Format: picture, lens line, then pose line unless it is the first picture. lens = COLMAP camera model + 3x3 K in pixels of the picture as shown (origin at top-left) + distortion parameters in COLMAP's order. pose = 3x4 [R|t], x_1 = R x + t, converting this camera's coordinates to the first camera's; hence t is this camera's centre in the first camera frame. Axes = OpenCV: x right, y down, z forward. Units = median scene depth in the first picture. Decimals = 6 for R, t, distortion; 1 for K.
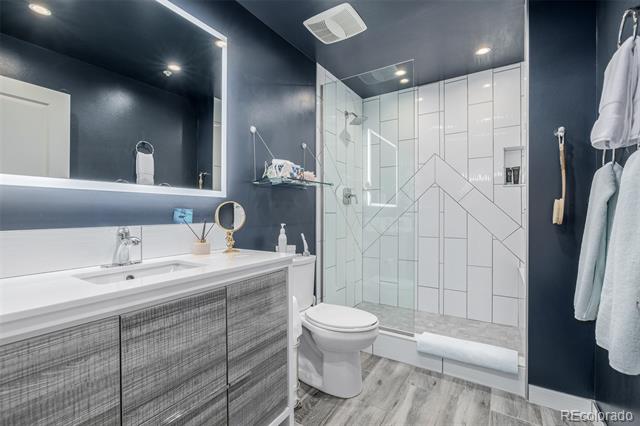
lens RADIAL K [[283.4, 0, 320.0], [0, 283.4, 213.0], [0, 0, 1]] dist [0.000905, 0.000104]
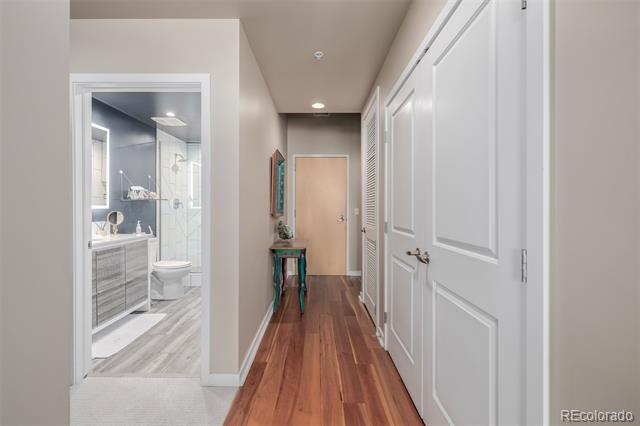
lens RADIAL K [[275.4, 0, 320.0], [0, 275.4, 213.0], [0, 0, 1]] dist [-0.044377, -0.000077]
pose [[0.843811, -0.005267, 0.536614, -0.074837], [-0.006863, 0.999764, 0.020604, -0.061641], [-0.536596, -0.021069, 0.843576, -1.190902]]
